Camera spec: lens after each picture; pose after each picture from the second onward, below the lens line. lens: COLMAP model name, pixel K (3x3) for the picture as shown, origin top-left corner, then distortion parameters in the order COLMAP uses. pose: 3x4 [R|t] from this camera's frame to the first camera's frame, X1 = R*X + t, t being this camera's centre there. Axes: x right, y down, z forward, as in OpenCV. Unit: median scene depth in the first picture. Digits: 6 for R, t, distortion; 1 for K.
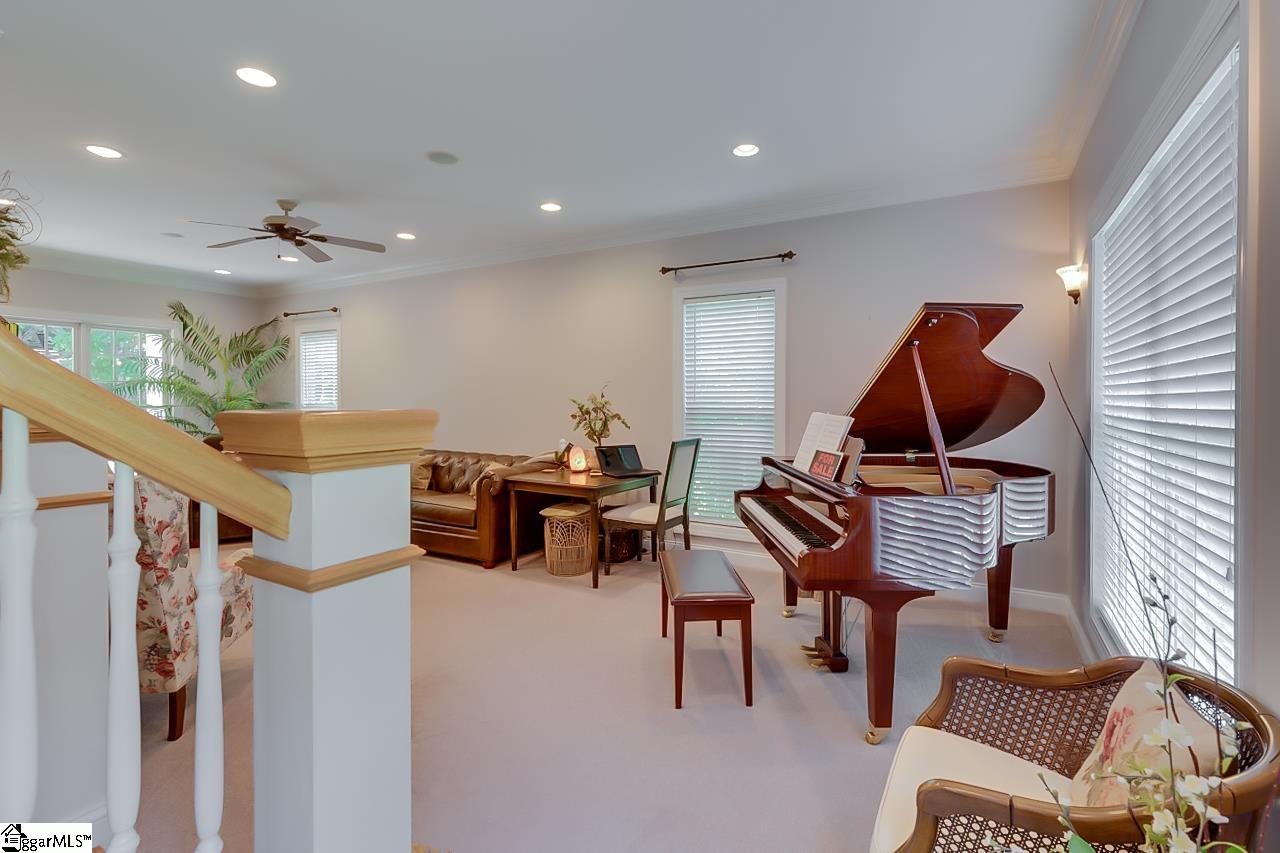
lens RADIAL K [[615.2, 0, 680.1], [0, 615.2, 394.0], [0, 0, 1]] dist [0.001333, 0.000344]
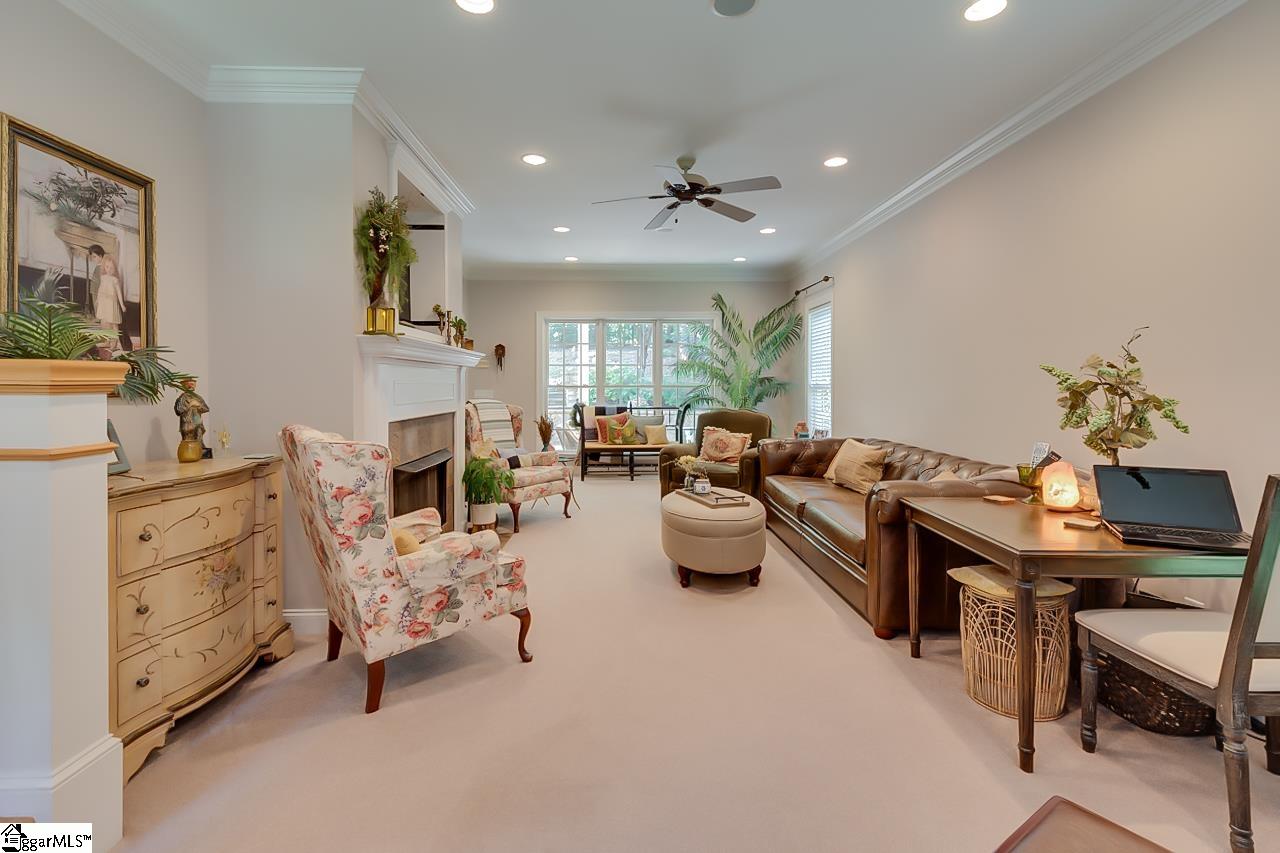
lens RADIAL K [[597.5, 0, 626.0], [0, 597.5, 391.8], [0, 0, 1]] dist [0.003810, 0.000329]
pose [[0.468019, 0.008626, -0.883676, 0.107833], [0.005170, 0.999909, 0.012499, 0.022656], [0.883703, -0.010418, 0.467932, 0.485441]]
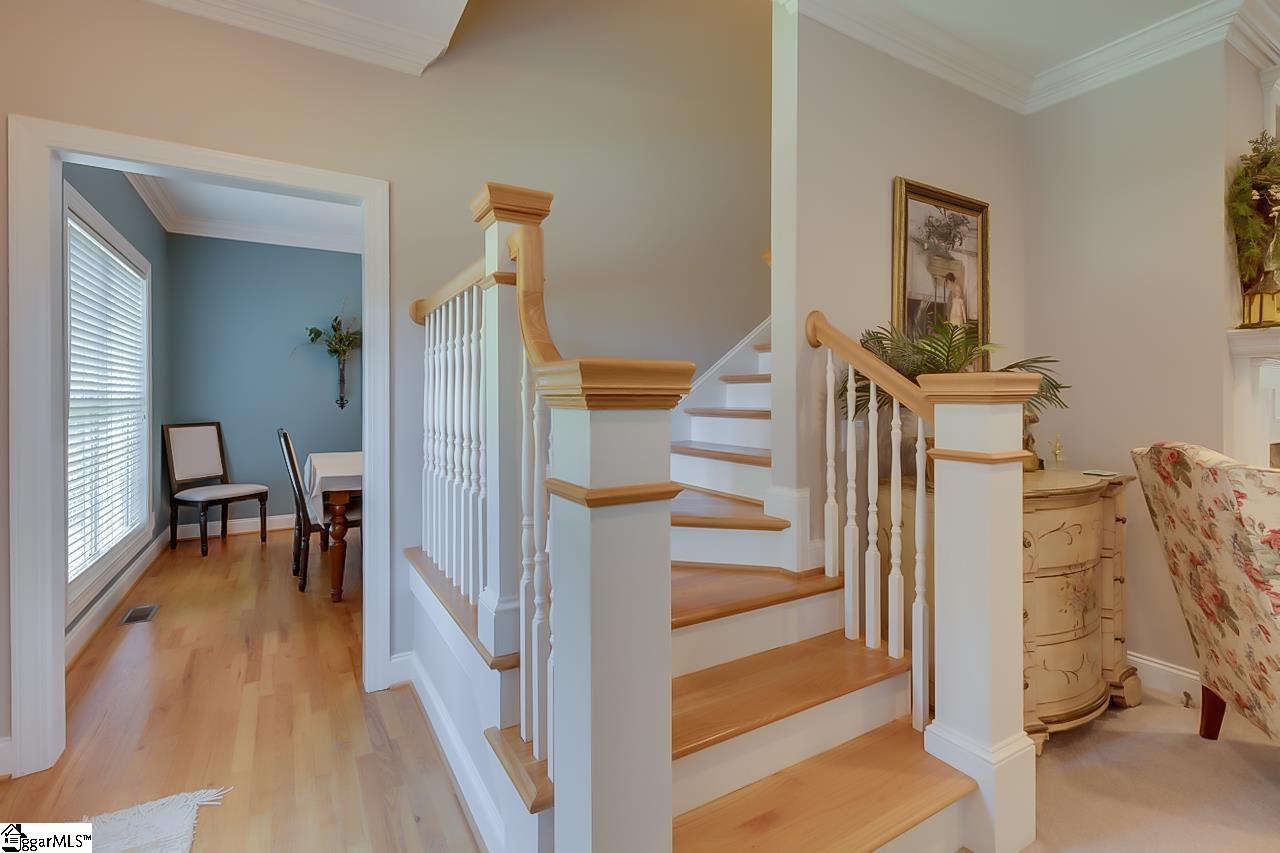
lens RADIAL K [[576.3, 0, 638.5], [0, 576.3, 397.0], [0, 0, 1]] dist [0.001278, 0.000179]
pose [[-0.537258, 0.001884, -0.843416, 0.078712], [0.006429, 0.999978, -0.001861, 0.021334], [0.843393, -0.006422, -0.537258, 0.368196]]
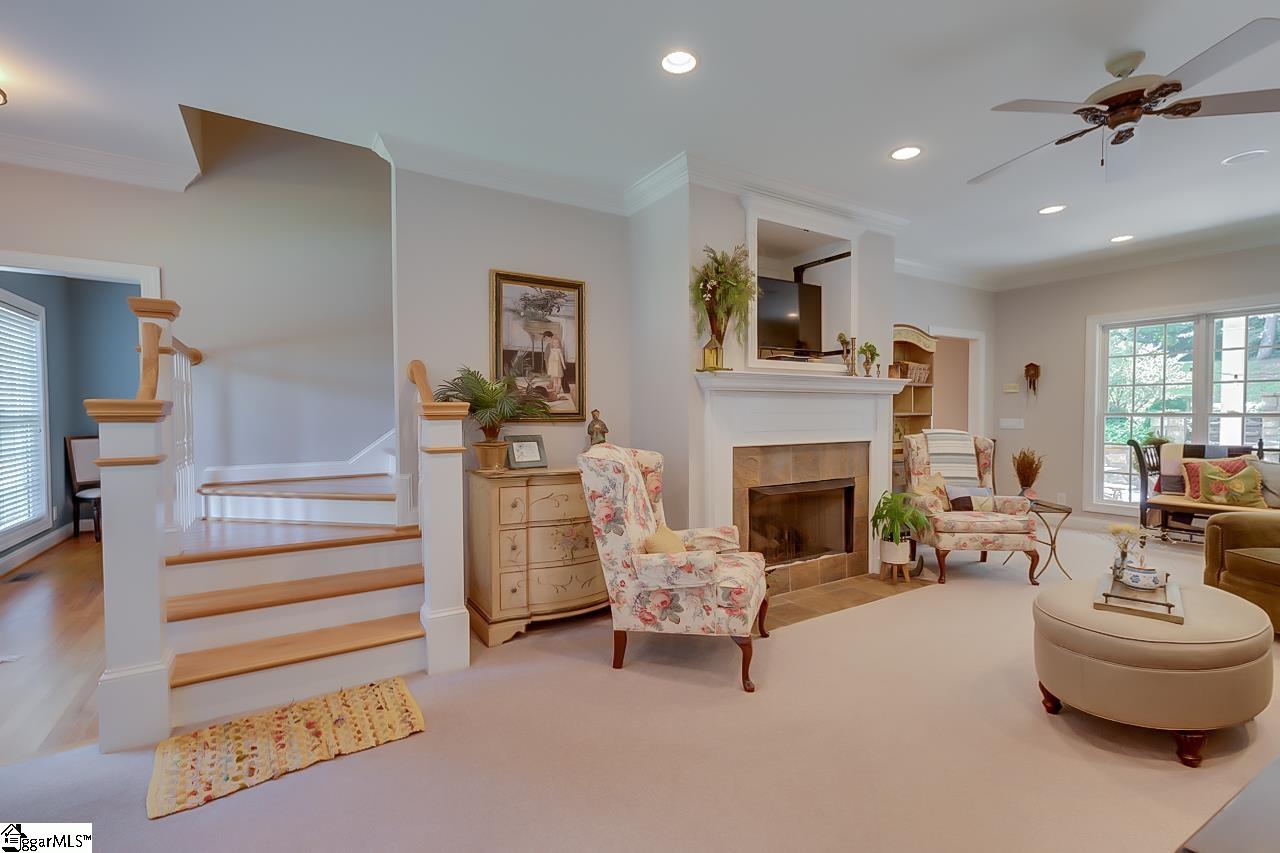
lens RADIAL K [[564.0, 0, 621.0], [0, 564.0, 429.6], [0, 0, 1]] dist [0.003978, 0.000356]
pose [[-0.528295, 0.024624, -0.848704, 0.076338], [0.005893, 0.999662, 0.025336, 0.022720], [0.849041, 0.008384, -0.528261, 0.855068]]
